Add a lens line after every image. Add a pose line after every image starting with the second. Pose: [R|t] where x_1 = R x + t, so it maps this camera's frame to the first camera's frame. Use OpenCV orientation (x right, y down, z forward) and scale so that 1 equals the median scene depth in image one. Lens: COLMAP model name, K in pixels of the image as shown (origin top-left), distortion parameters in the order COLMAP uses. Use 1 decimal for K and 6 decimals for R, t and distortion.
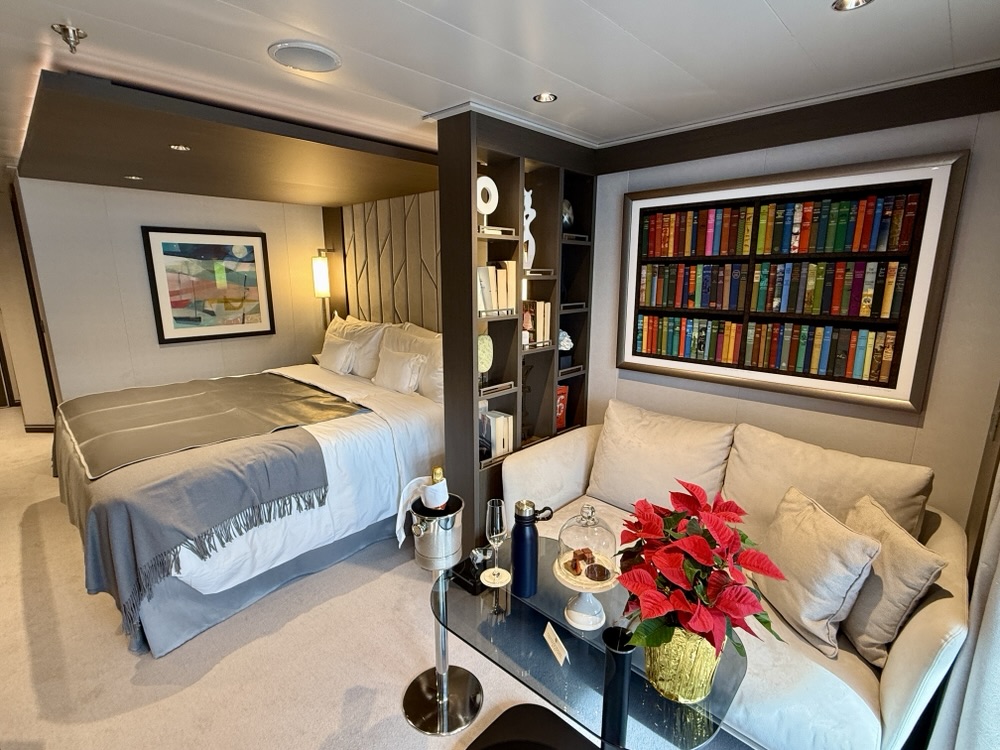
lens RADIAL K [[479.3, 0, 498.5], [0, 479.3, 371.6], [0, 0, 1]] dist [0.003913, 0.000302]
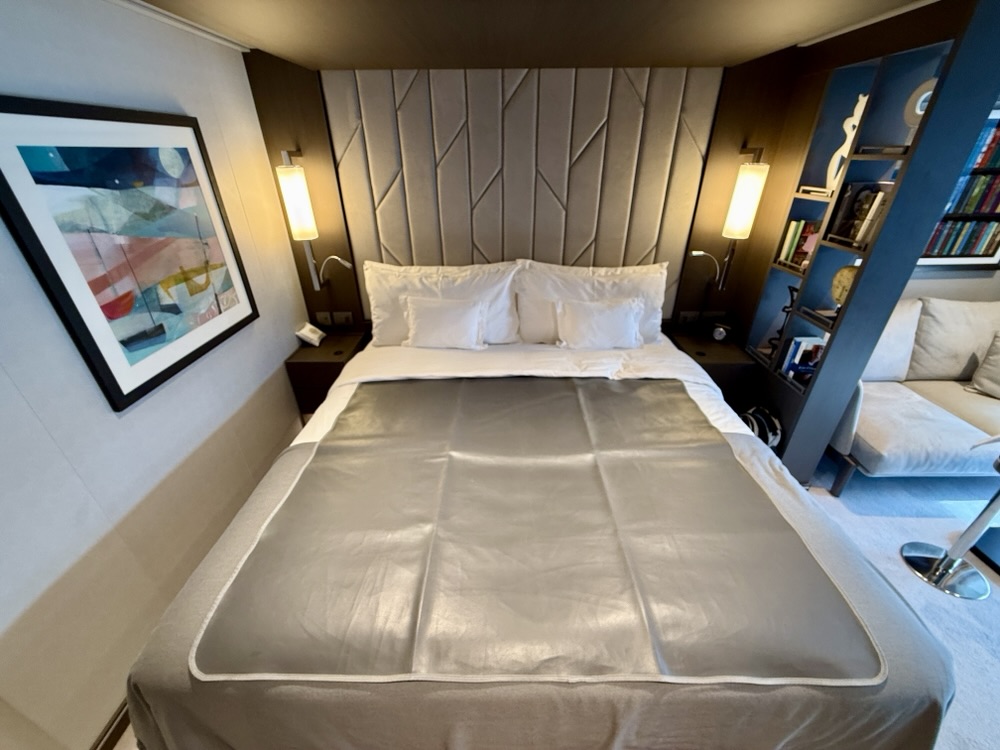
lens RADIAL K [[399.2, 0, 497.9], [0, 399.2, 371.1], [0, 0, 1]] dist [-0.004042, -0.000051]
pose [[0.724523, -0.339465, 0.599858, -0.651670], [0.154699, 0.928191, 0.338422, -0.155230], [-0.671666, -0.152397, 0.725011, 0.517162]]
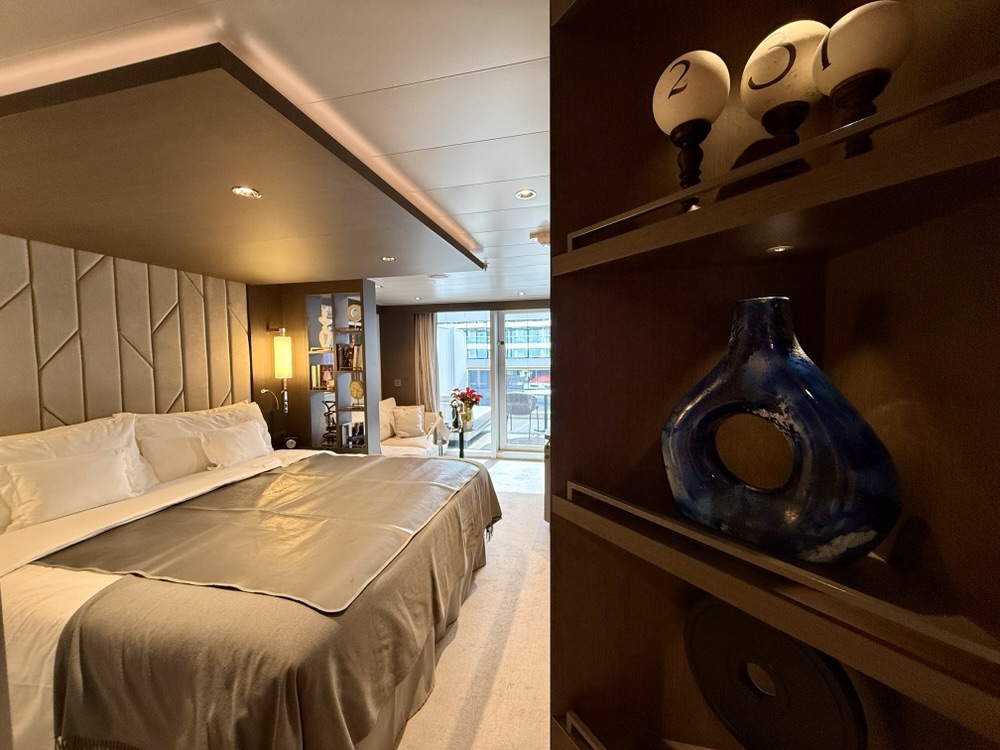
lens RADIAL K [[399.2, 0, 499.6], [0, 399.2, 373.7], [0, 0, 1]] dist [-0.004042, -0.000051]
pose [[-0.514407, -0.037977, 0.856705, -1.025839], [0.186793, 0.970069, 0.155162, -0.145928], [-0.836955, 0.239843, -0.491916, 0.775734]]
